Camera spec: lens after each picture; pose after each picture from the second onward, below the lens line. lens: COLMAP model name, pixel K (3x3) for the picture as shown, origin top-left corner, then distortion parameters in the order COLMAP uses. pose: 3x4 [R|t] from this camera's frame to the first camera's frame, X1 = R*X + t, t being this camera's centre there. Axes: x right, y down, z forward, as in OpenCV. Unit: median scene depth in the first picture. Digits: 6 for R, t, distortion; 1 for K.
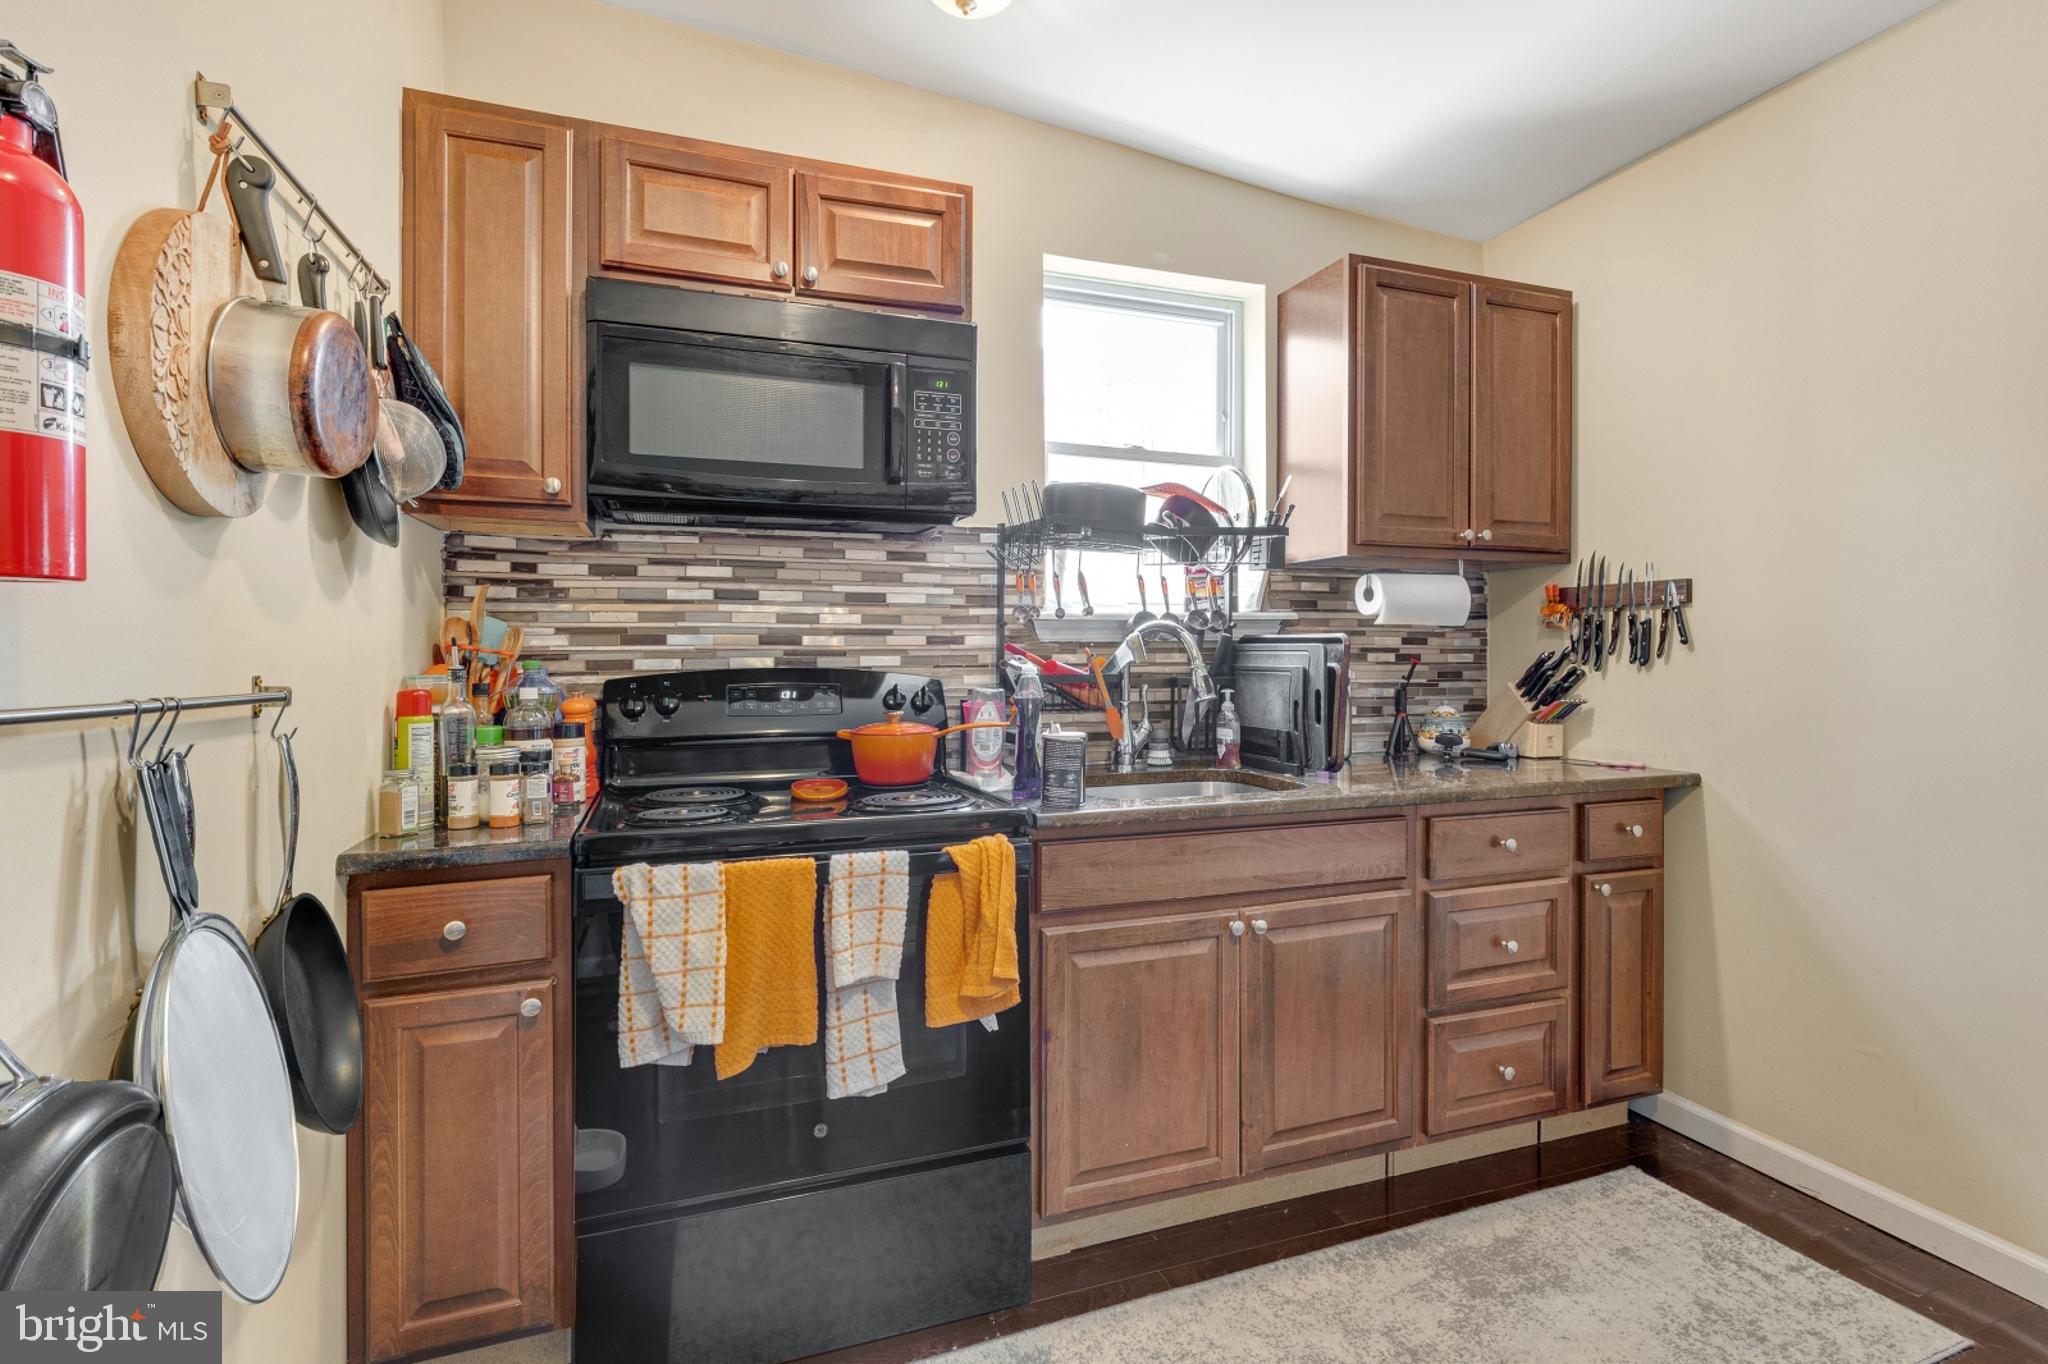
lens RADIAL K [[956.6, 0, 994.7], [0, 956.6, 653.0], [0, 0, 1]] dist [0.002037, -0.000343]
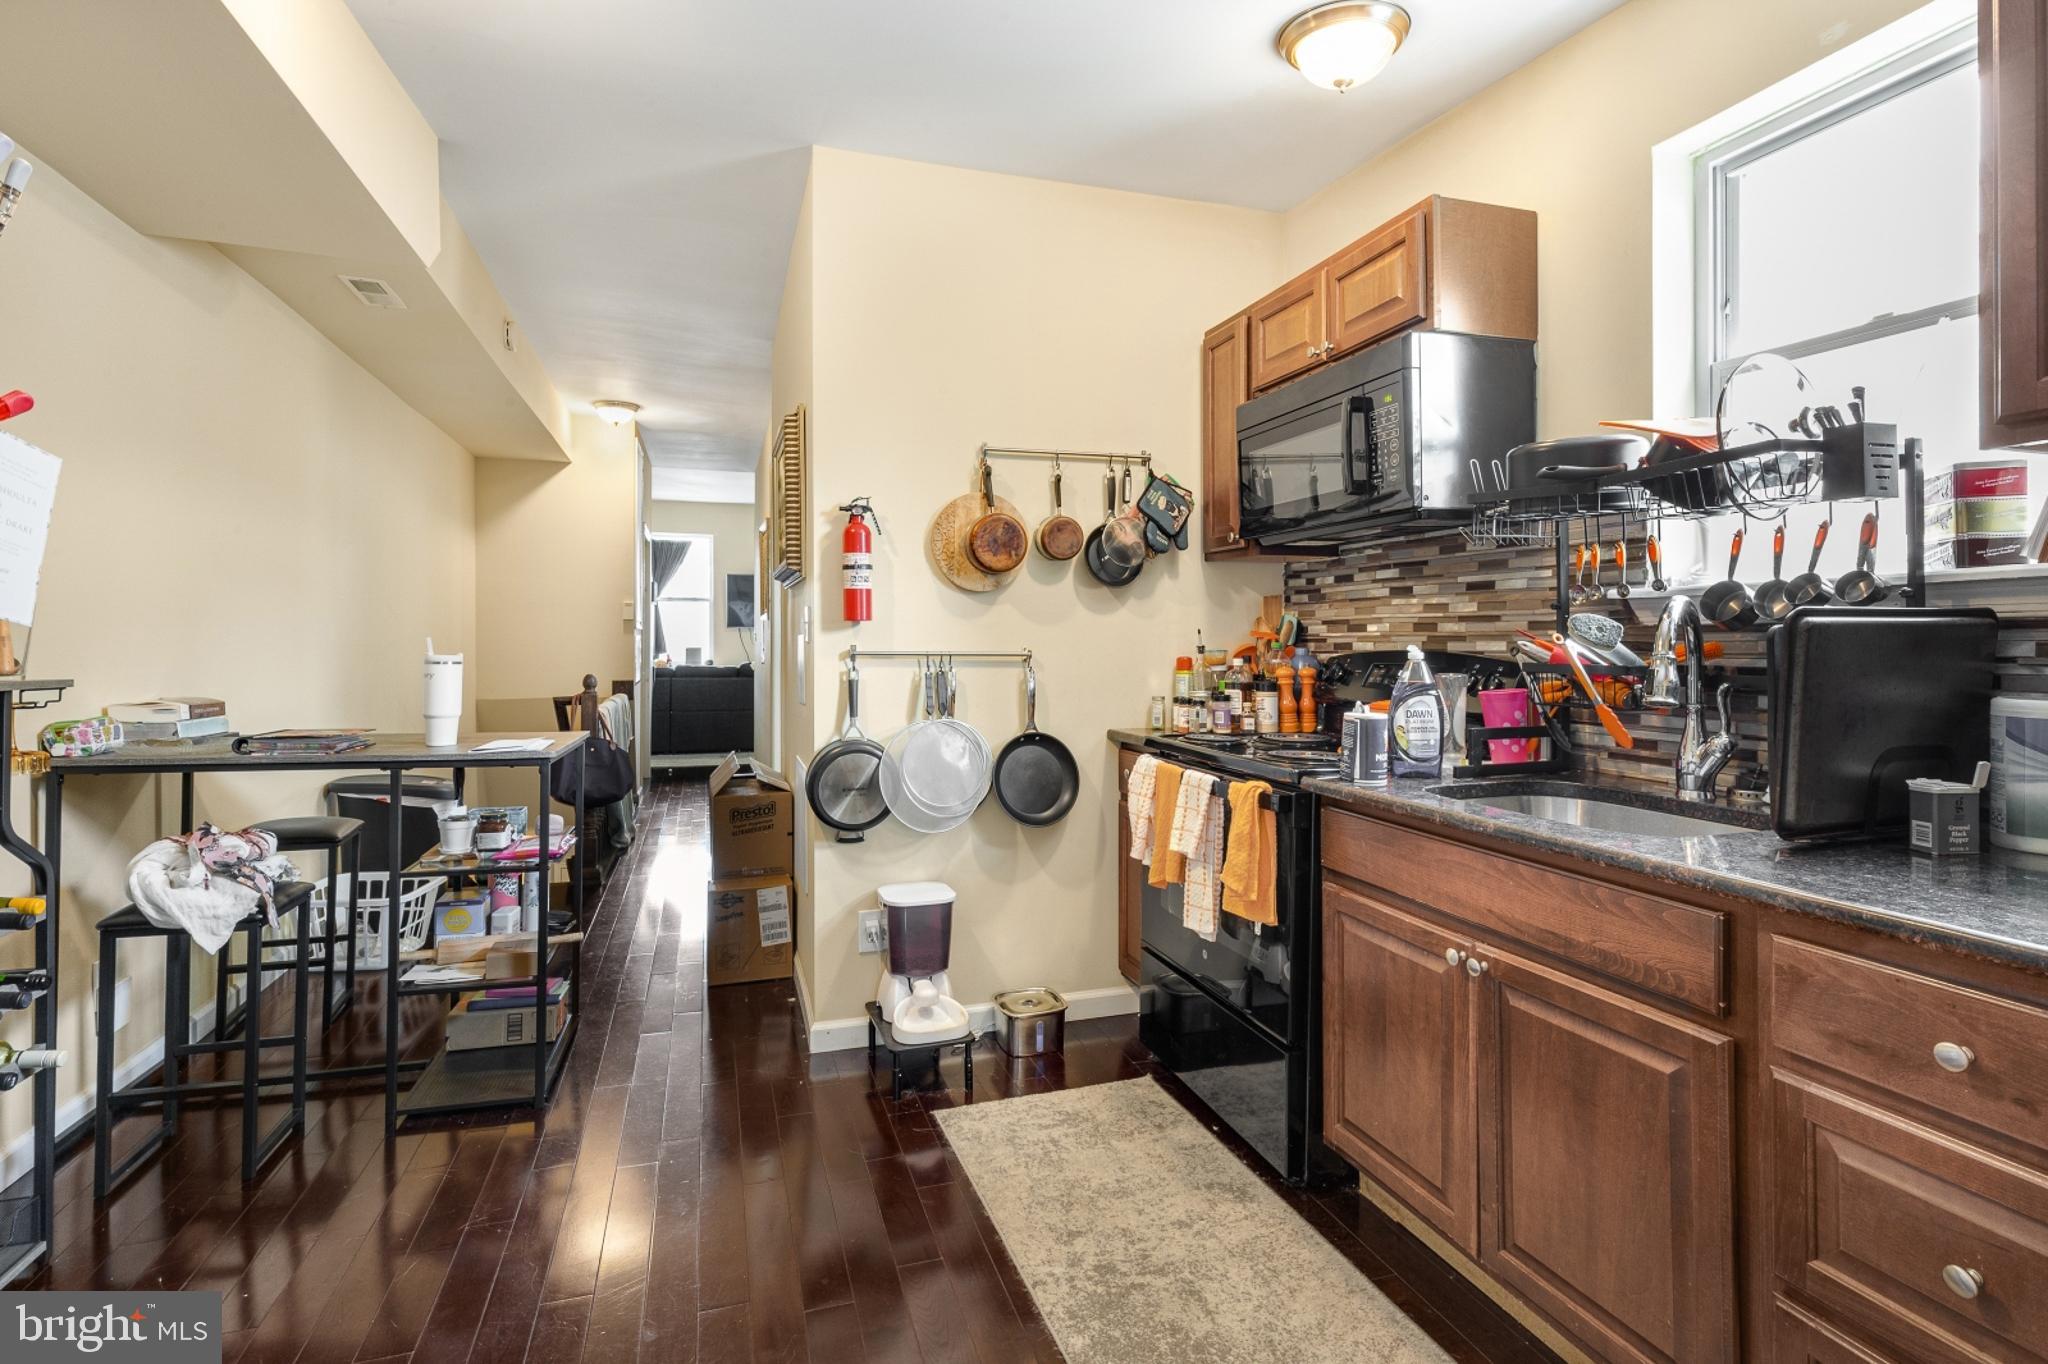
lens RADIAL K [[956.6, 0, 1017.6], [0, 956.6, 625.7], [0, 0, 1]] dist [0.002037, -0.000343]
pose [[-0.020851, -0.010178, -0.999731, 0.962356], [0.000693, 0.999948, -0.010195, -0.003596], [0.999782, -0.000906, -0.020843, 0.528070]]
